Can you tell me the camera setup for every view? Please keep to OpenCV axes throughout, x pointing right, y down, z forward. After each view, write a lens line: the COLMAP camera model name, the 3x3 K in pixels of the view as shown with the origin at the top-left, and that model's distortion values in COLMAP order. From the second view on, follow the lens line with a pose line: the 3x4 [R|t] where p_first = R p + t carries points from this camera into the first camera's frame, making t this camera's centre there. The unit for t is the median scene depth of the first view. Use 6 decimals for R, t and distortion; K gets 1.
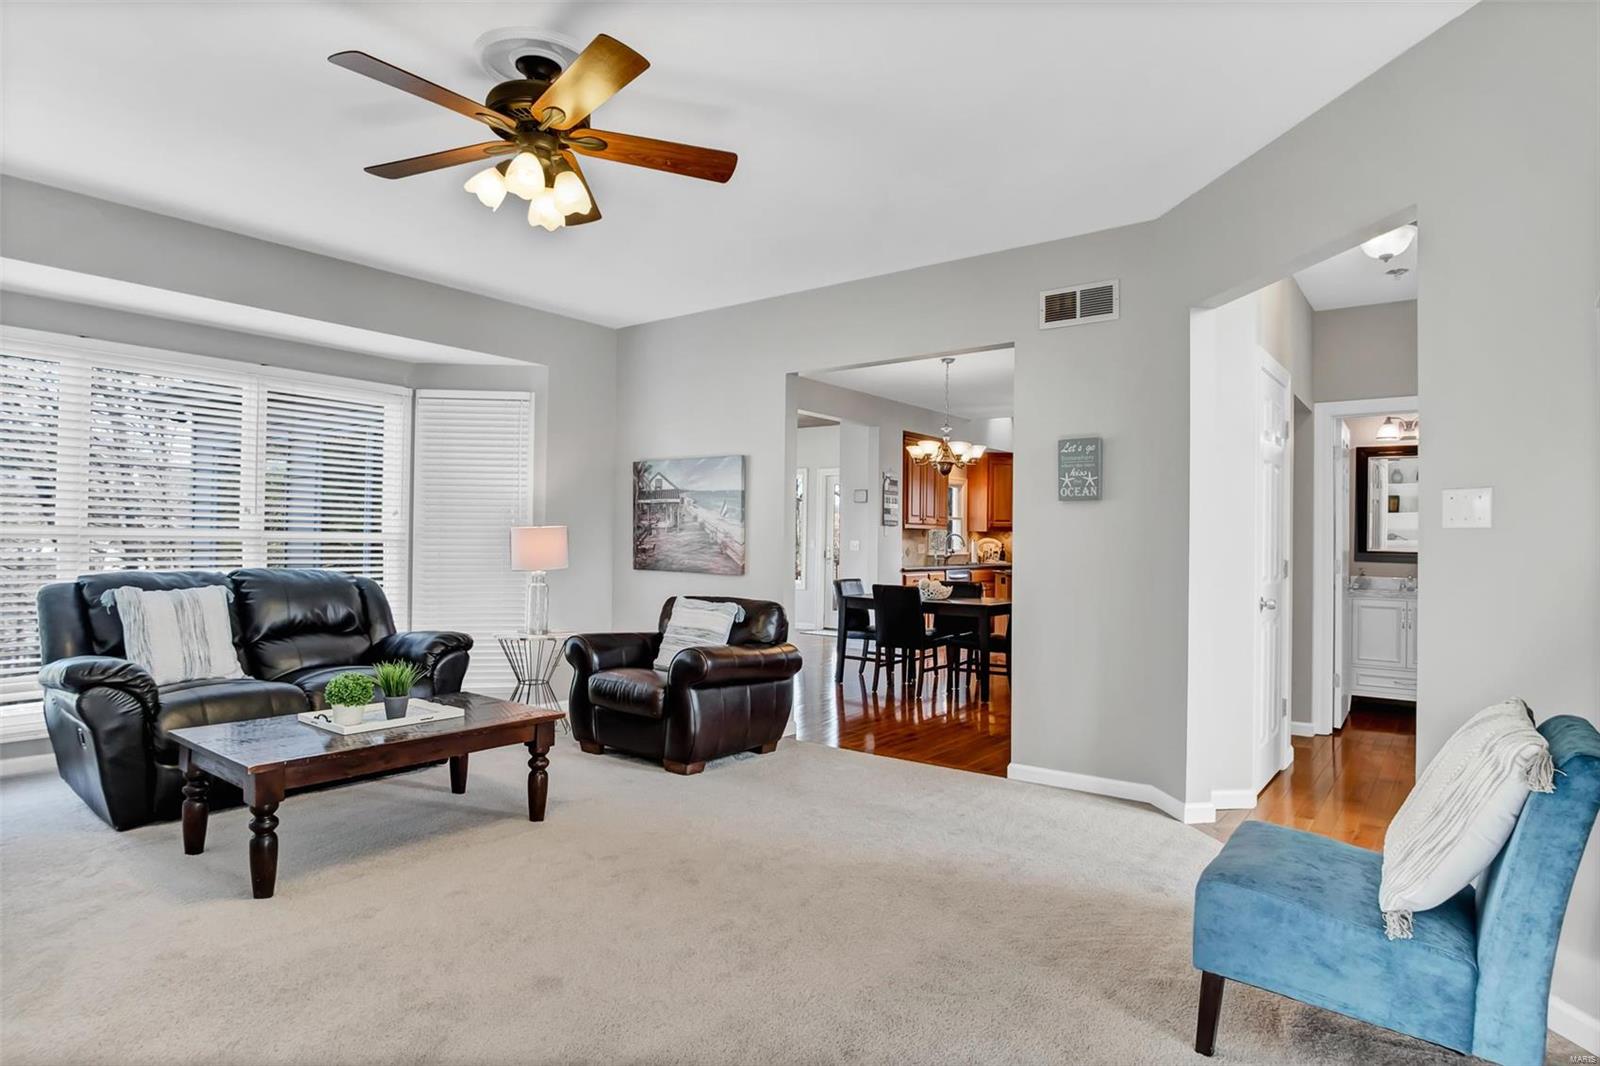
lens RADIAL K [[865.7, 0, 797.4], [0, 865.7, 535.4], [0, 0, 1]] dist [0.000637, 0.000130]
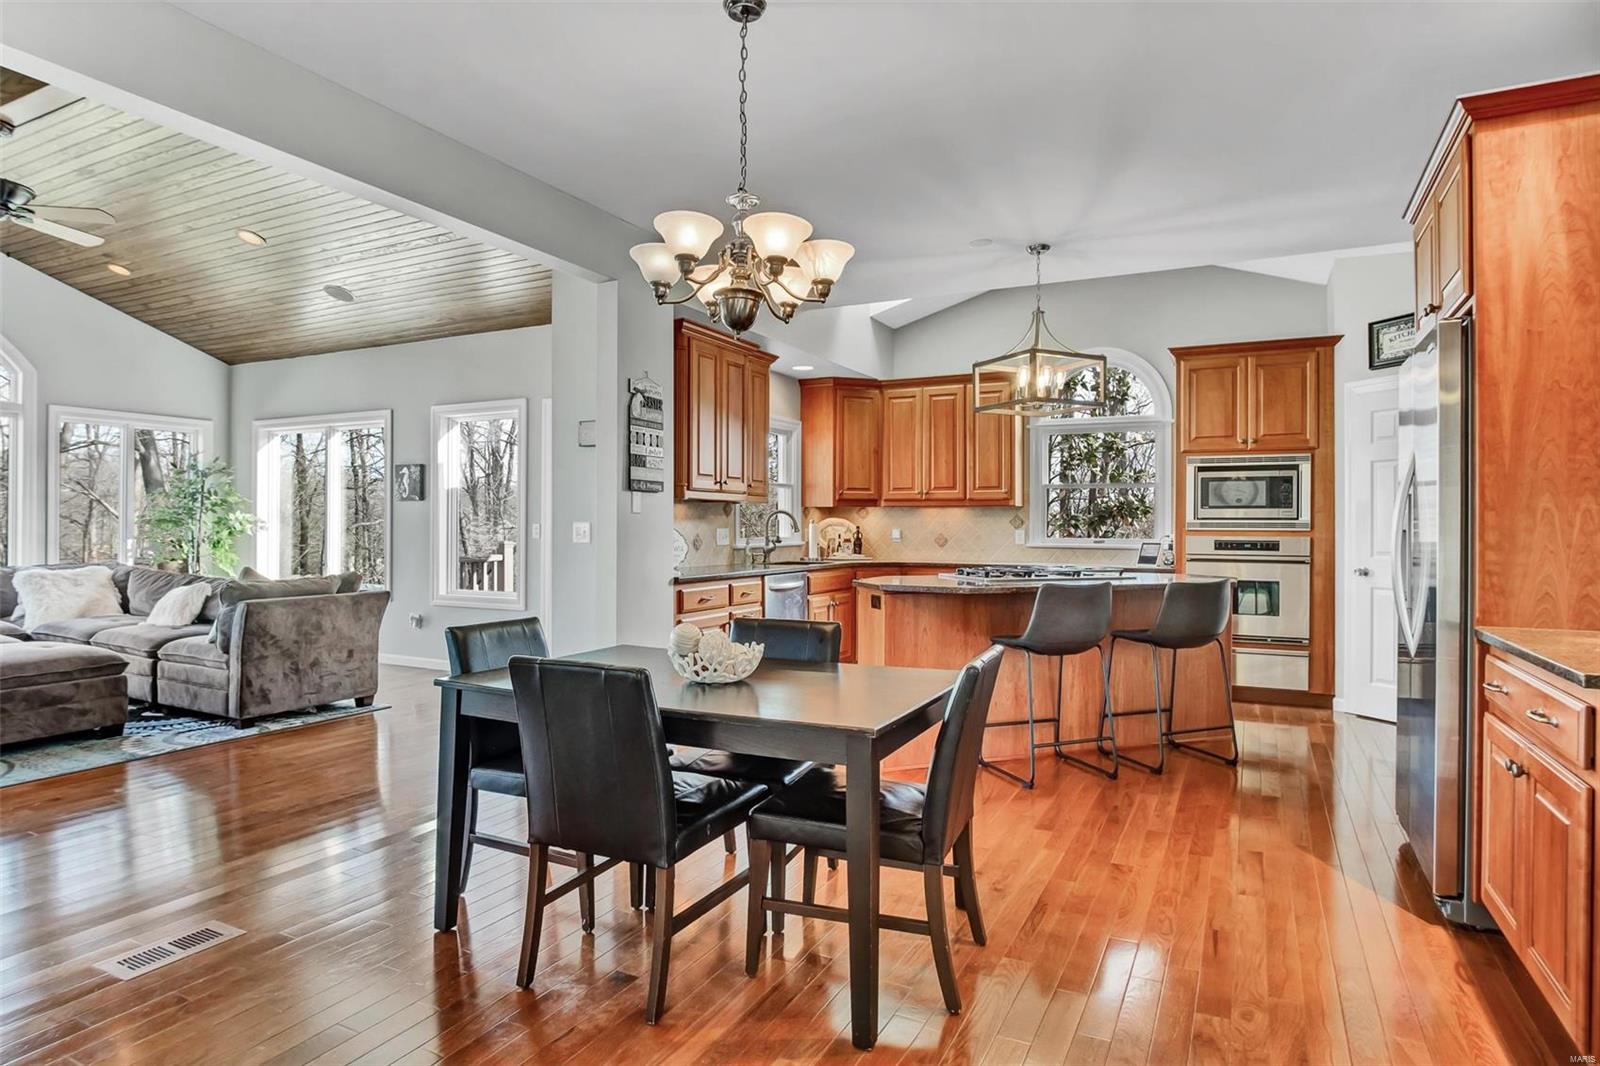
lens RADIAL K [[865.7, 0, 803.9], [0, 865.7, 528.3], [0, 0, 1]] dist [0.000637, 0.000130]
pose [[0.980574, -0.010920, 0.195845, 0.099283], [0.009096, 0.999907, 0.010208, 0.005499], [-0.195938, -0.008228, 0.980582, 0.509462]]
